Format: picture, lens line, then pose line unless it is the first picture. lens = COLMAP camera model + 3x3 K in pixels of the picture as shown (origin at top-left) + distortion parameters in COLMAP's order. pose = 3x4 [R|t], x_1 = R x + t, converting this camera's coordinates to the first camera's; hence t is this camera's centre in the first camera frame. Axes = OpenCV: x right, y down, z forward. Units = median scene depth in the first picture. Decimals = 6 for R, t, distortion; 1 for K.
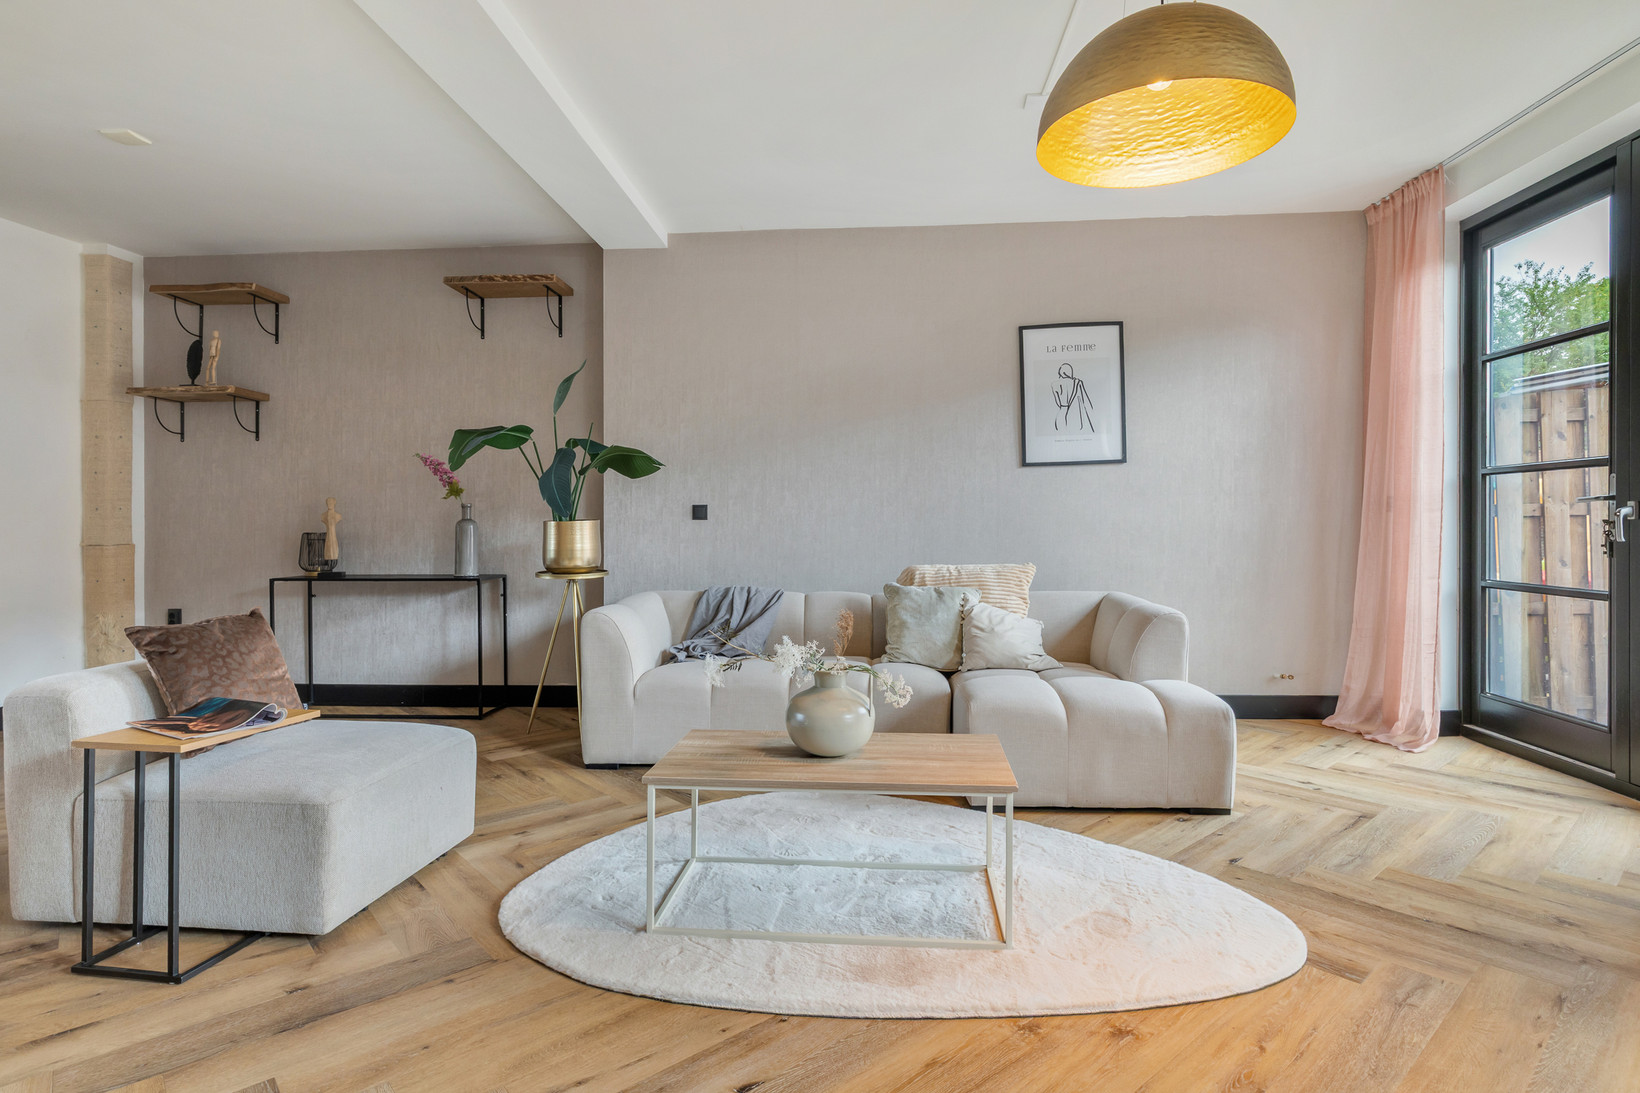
lens RADIAL K [[845.4, 0, 818.9], [0, 845.4, 527.9], [0, 0, 1]] dist [0.001207, 0.000268]
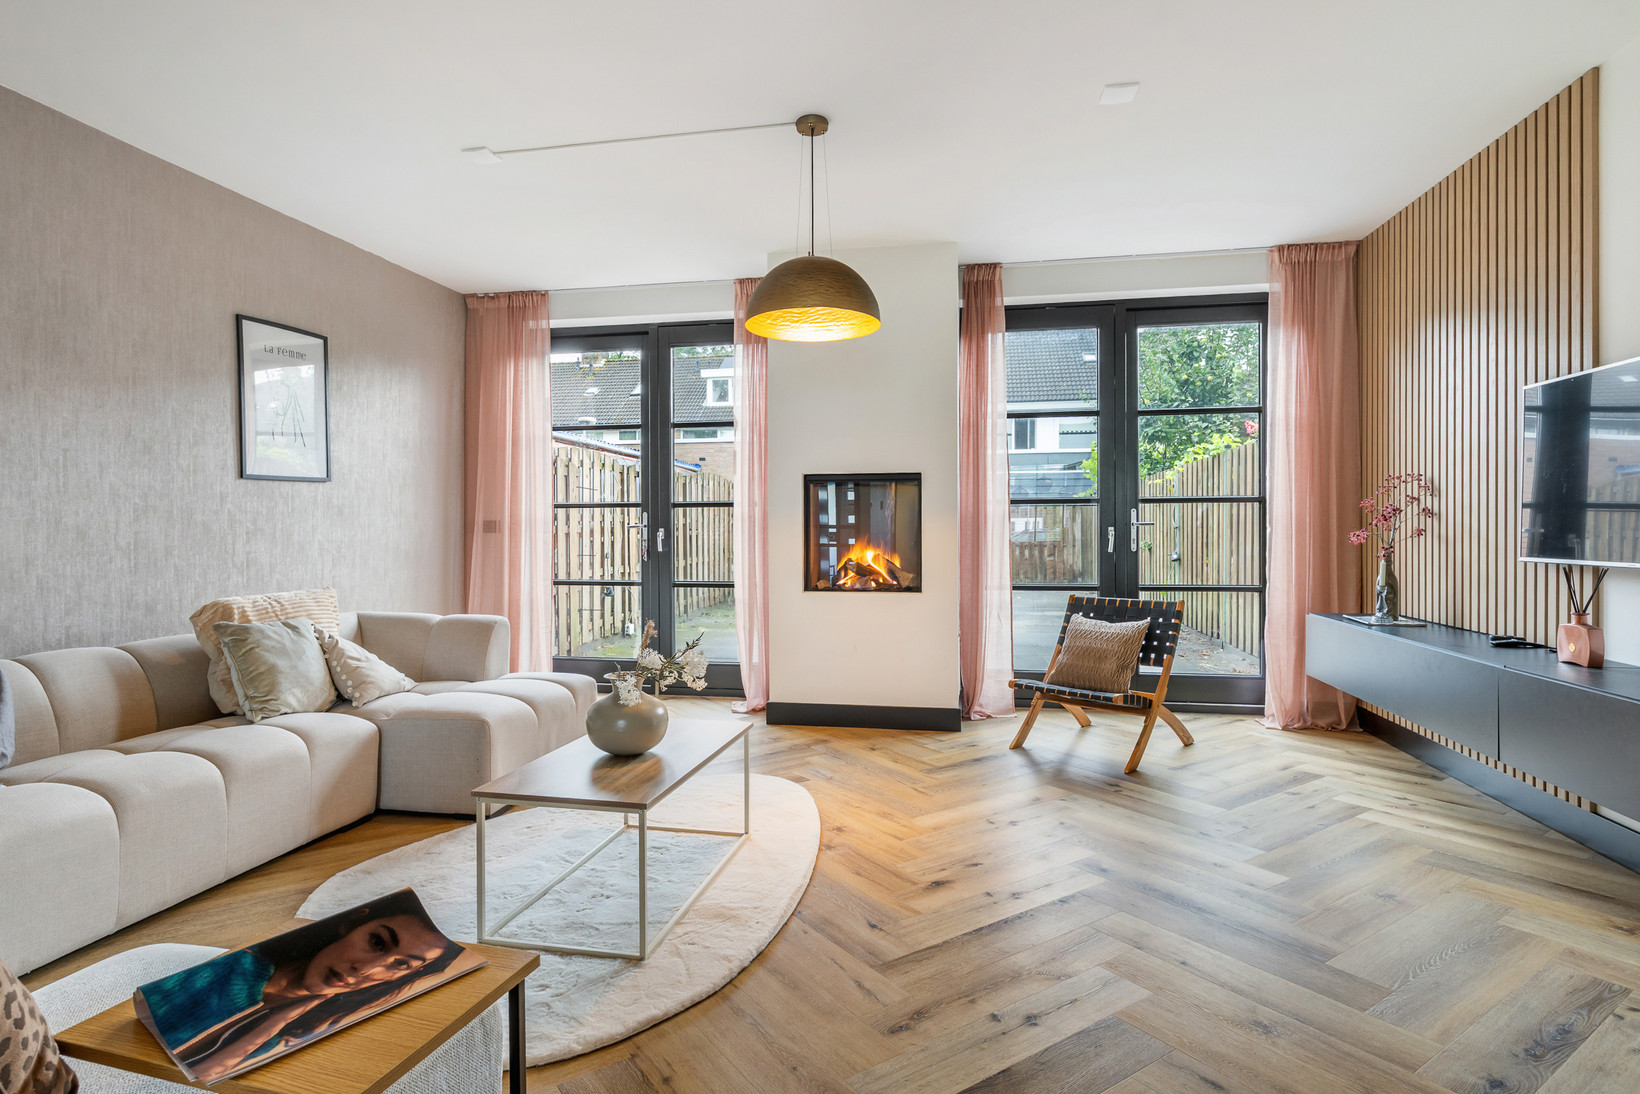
lens RADIAL K [[864.3, 0, 811.1], [0, 864.3, 535.8], [0, 0, 1]] dist [-0.001111, -0.000388]
pose [[0.118777, -0.000499, 0.992921, -0.607651], [0.008624, 0.999963, -0.000529, -0.009070], [-0.992883, 0.008626, 0.118777, 0.348608]]
